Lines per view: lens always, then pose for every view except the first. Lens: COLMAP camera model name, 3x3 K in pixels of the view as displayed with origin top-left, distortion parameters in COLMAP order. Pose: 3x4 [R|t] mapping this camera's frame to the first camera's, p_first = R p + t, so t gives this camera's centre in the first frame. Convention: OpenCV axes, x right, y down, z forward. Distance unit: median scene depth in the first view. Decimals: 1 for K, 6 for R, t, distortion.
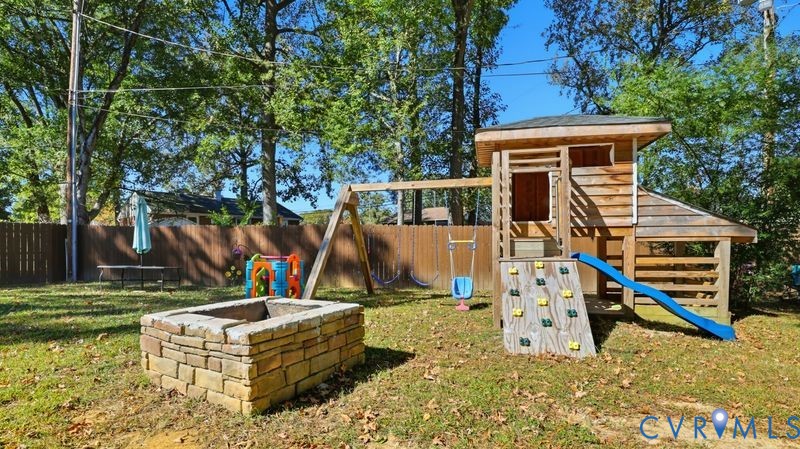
lens RADIAL K [[412.3, 0, 400.0], [0, 412.3, 224.5], [0, 0, 1]] dist [-0.062673, -0.000097]
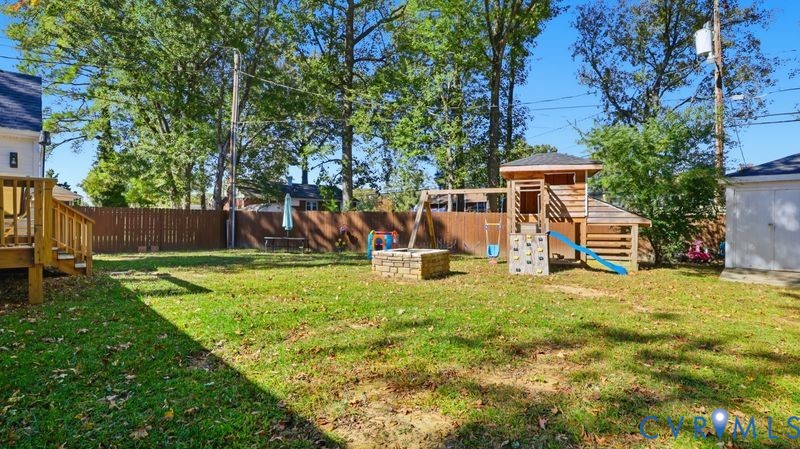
lens RADIAL K [[407.4, 0, 399.7], [0, 407.4, 208.5], [0, 0, 1]] dist [-0.001383, -0.000077]
pose [[0.995360, 0.002806, -0.096182, -0.048845], [-0.001577, 0.999916, 0.012852, -0.030058], [0.096210, -0.012641, 0.995281, -0.483288]]
